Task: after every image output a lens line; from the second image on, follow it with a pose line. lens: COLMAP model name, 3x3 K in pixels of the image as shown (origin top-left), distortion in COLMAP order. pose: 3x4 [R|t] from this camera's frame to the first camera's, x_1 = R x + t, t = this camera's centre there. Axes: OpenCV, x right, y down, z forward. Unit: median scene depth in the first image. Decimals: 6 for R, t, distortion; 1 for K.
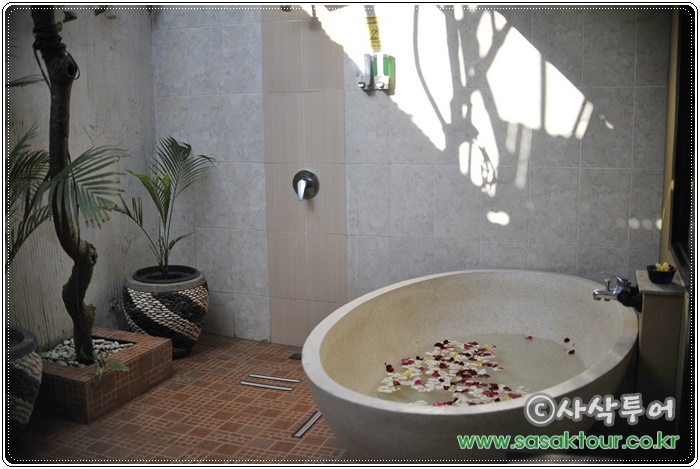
lens RADIAL K [[707.4, 0, 350.0], [0, 707.4, 234.6], [0, 0, 1]] dist [-0.115325, 0.000000]
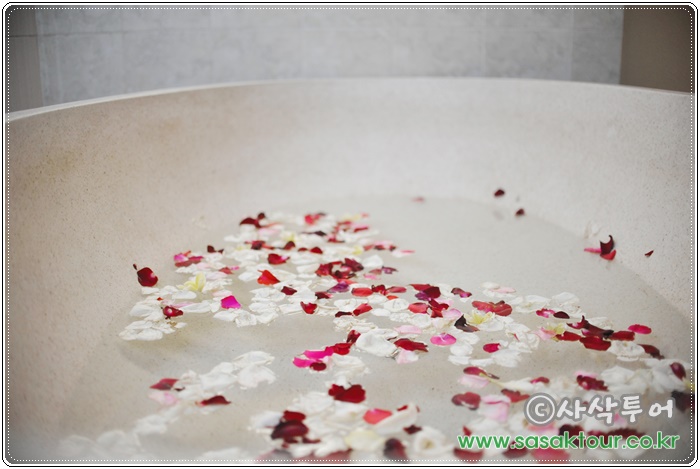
lens RADIAL K [[707.4, 0, 350.0], [0, 707.4, 234.4], [0, 0, 1]] dist [-0.115325, 0.000000]
pose [[0.930788, -0.083030, 0.356006, 0.025031], [0.047576, 0.993096, 0.107226, 0.131506], [-0.362451, -0.082868, 0.928312, 0.605883]]
